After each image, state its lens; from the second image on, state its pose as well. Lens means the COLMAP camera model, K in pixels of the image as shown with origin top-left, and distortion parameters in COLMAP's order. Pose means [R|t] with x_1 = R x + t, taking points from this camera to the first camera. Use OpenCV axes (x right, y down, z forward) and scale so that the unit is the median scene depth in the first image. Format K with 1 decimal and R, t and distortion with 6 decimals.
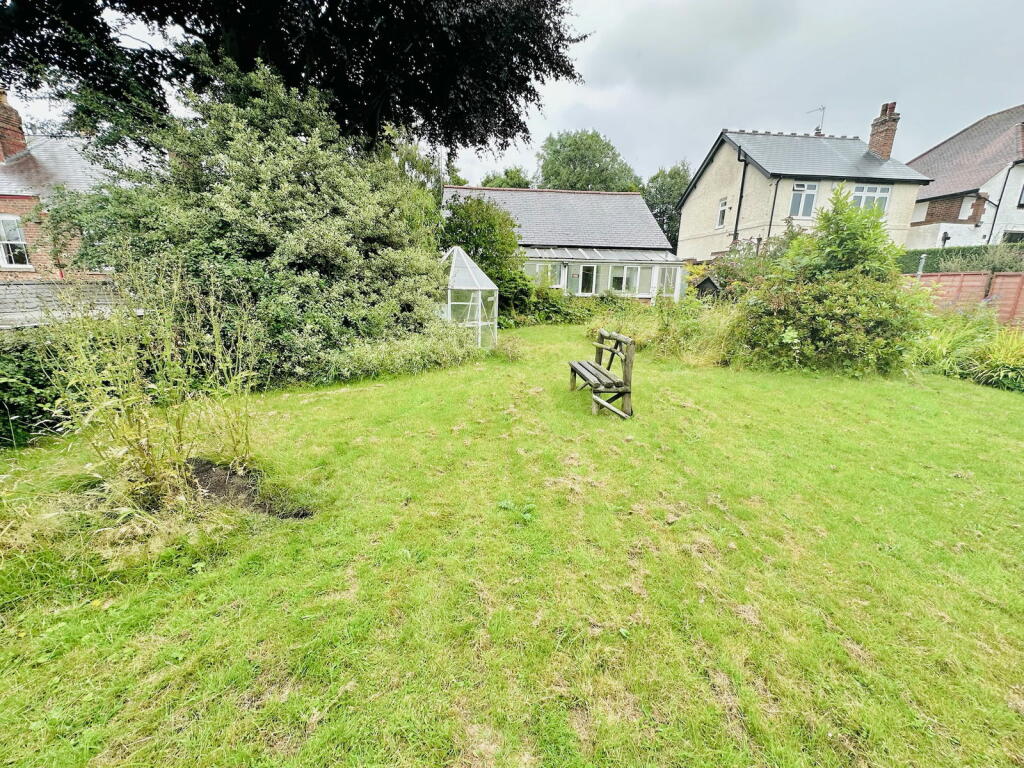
lens RADIAL K [[405.5, 0, 512.0], [0, 405.5, 384.0], [0, 0, 1]] dist [-0.002639, -0.000385]
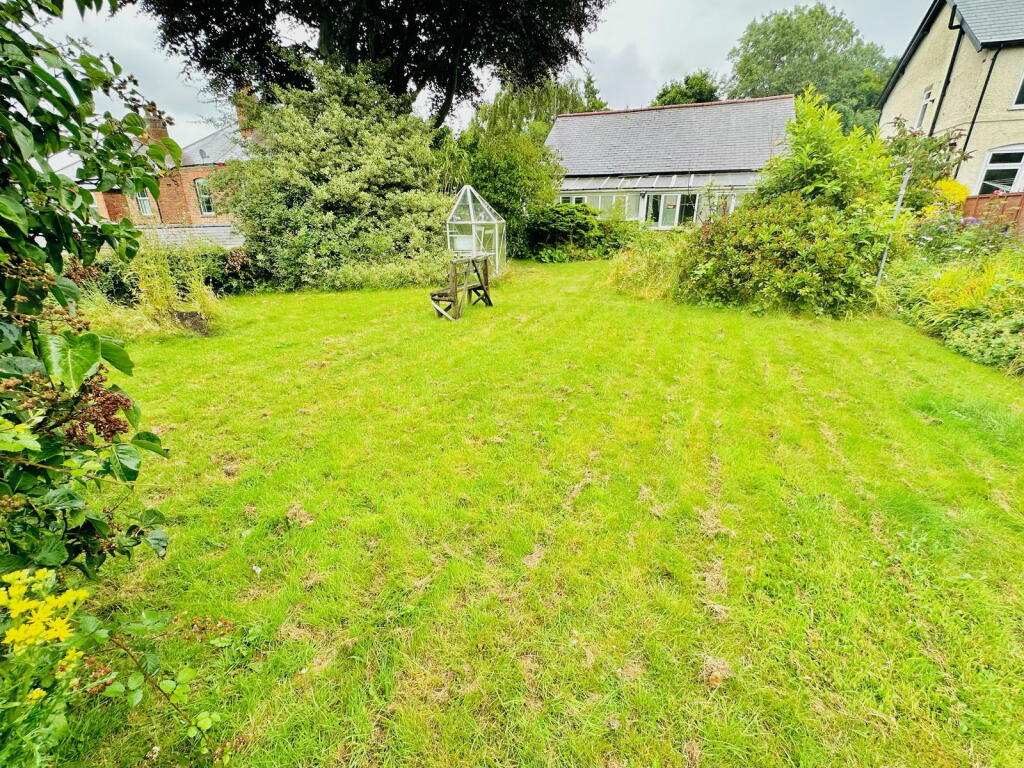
lens RADIAL K [[424.9, 0, 512.0], [0, 424.9, 384.0], [0, 0, 1]] dist [0.002140, -0.002476]
pose [[0.901839, 0.136633, -0.409899, 0.499911], [-0.083550, 0.985924, 0.144821, 0.032047], [0.423916, -0.096358, 0.900561, -0.091622]]
